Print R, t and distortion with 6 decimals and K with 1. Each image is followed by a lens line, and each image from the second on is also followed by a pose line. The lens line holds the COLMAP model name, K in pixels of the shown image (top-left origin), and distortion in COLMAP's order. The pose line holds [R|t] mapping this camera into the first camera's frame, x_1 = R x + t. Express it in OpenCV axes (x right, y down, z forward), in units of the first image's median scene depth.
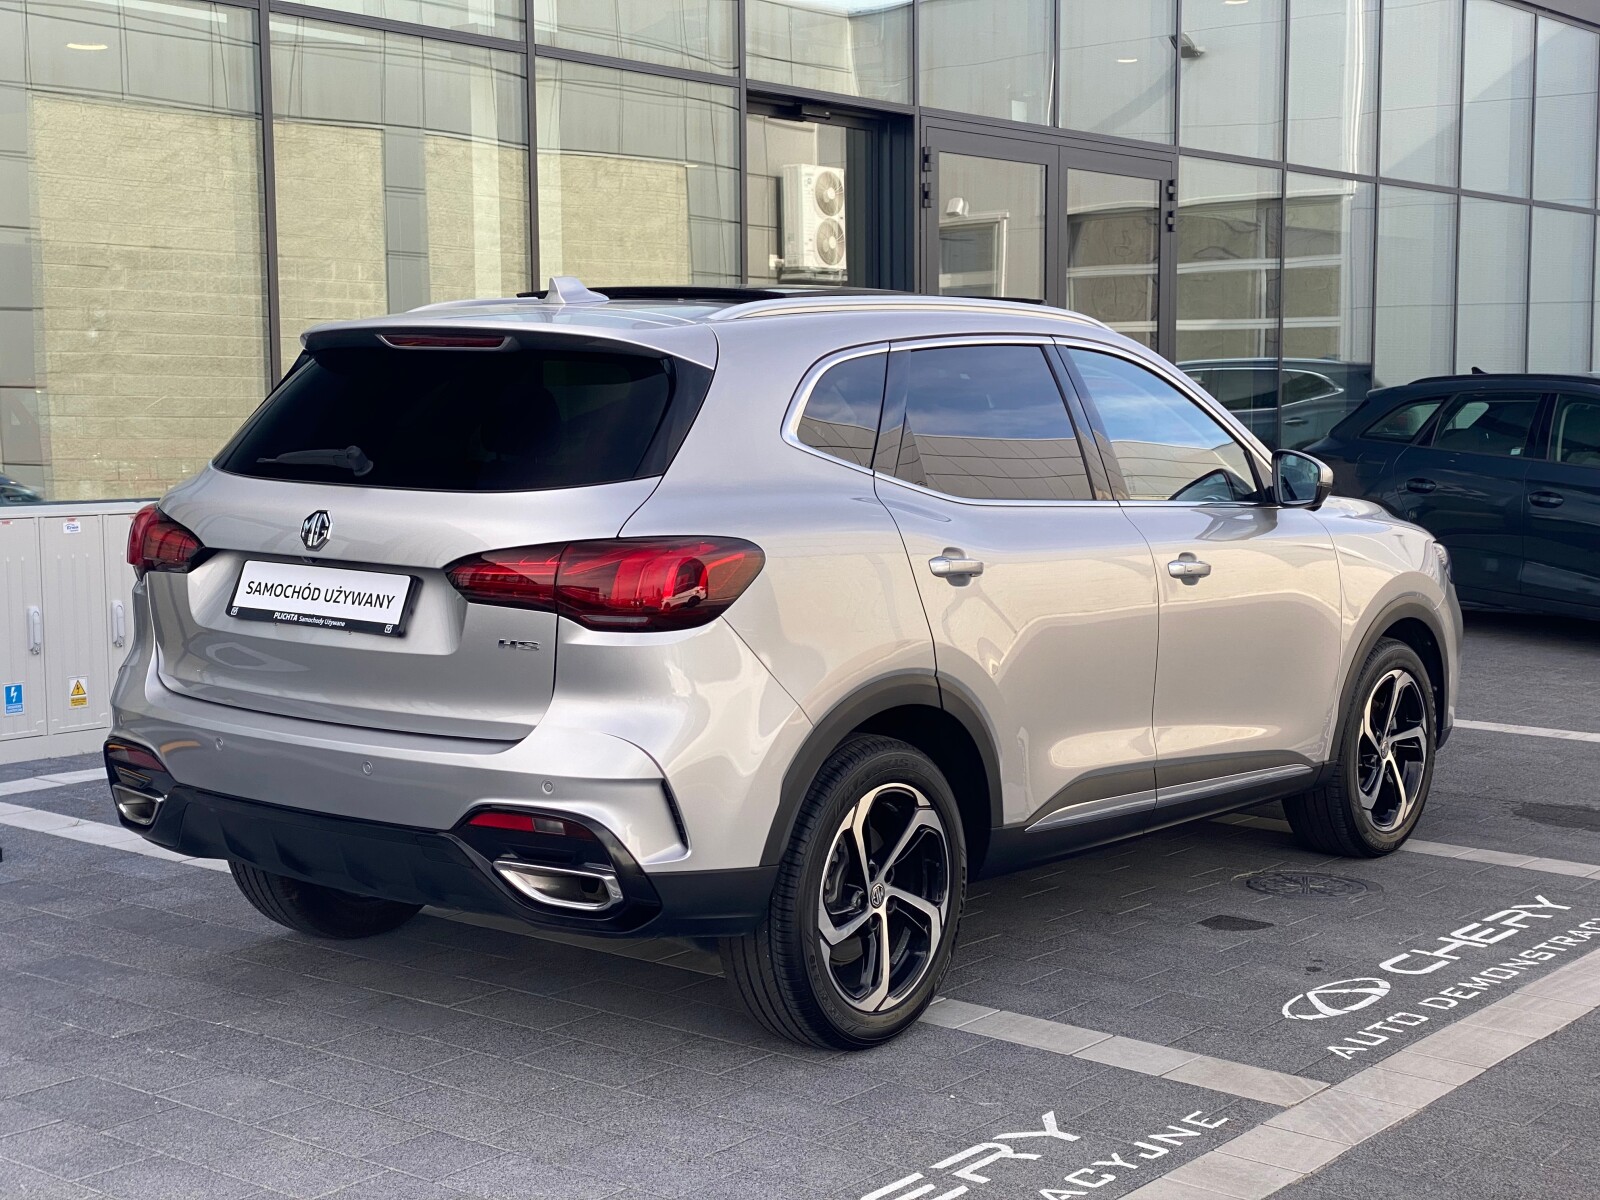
lens RADIAL K [[2394.1, 0, 800.0], [0, 2394.1, 600.0], [0, 0, 1]] dist [0.161326, -0.154859]
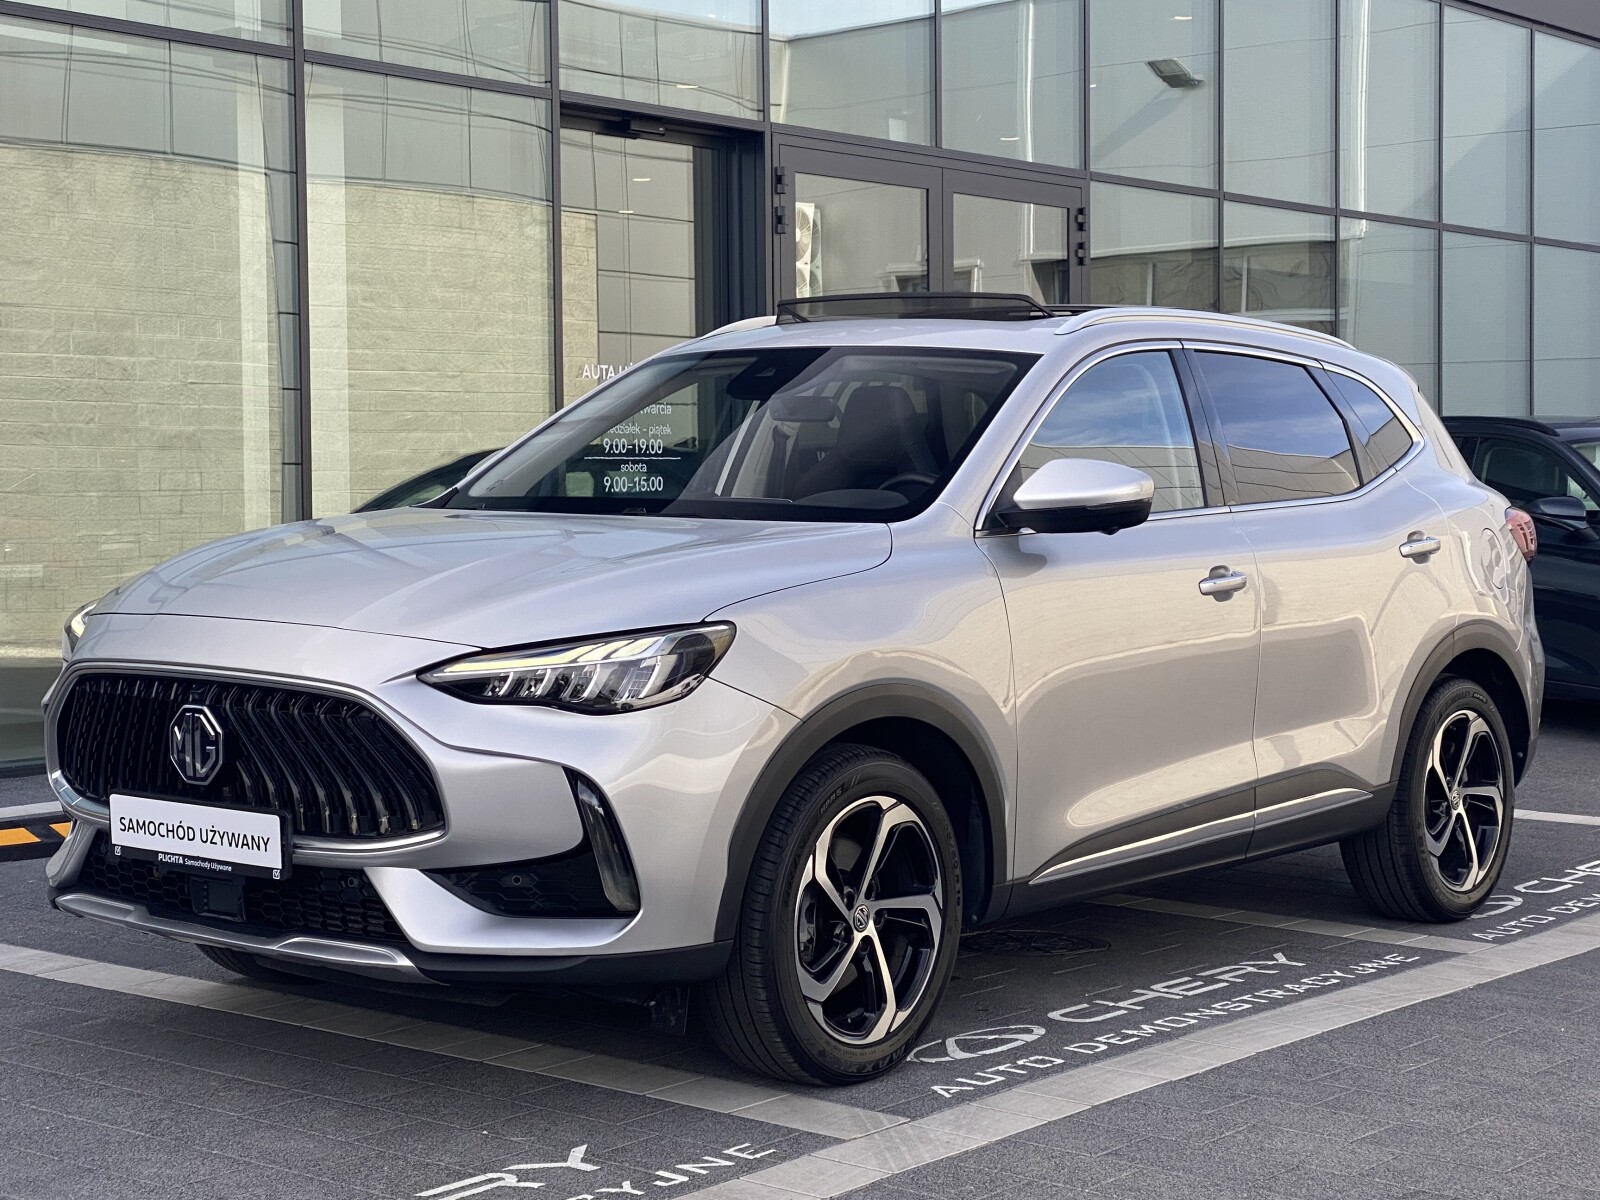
lens RADIAL K [[2782.4, 0, 763.9], [0, 2782.4, 527.2], [0, 0, 1]] dist [0.151124, 0.082319]
pose [[0.999636, -0.003018, -0.026805, 0.130827], [0.001090, 0.997429, -0.071655, 0.035733], [0.026953, 0.071600, 0.997069, -0.047947]]
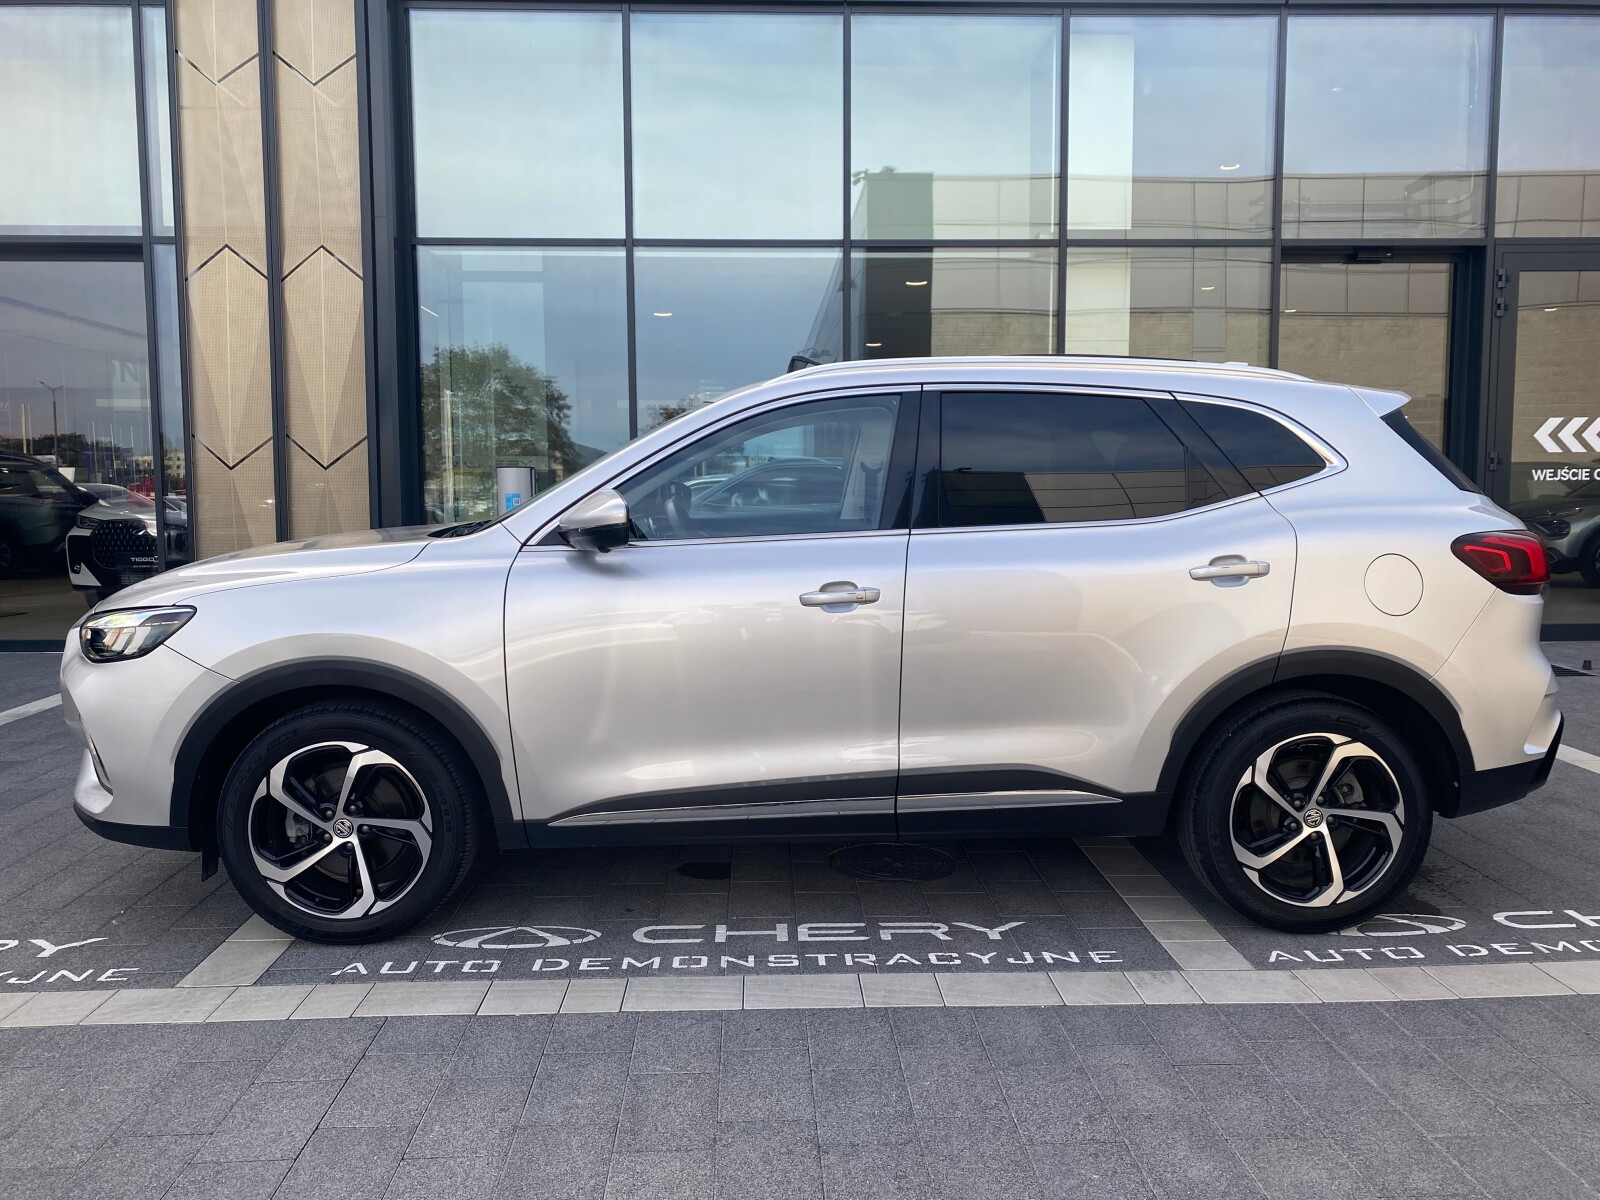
lens RADIAL K [[1230.3, 0, 798.4], [0, 1230.3, 580.3], [0, 0, 1]] dist [0.037805, -0.031558]
pose [[0.629021, 0.054135, -0.775501, 0.588448], [-0.065170, 0.997733, 0.016788, -0.022311], [0.774652, 0.039980, 0.631123, 0.549161]]
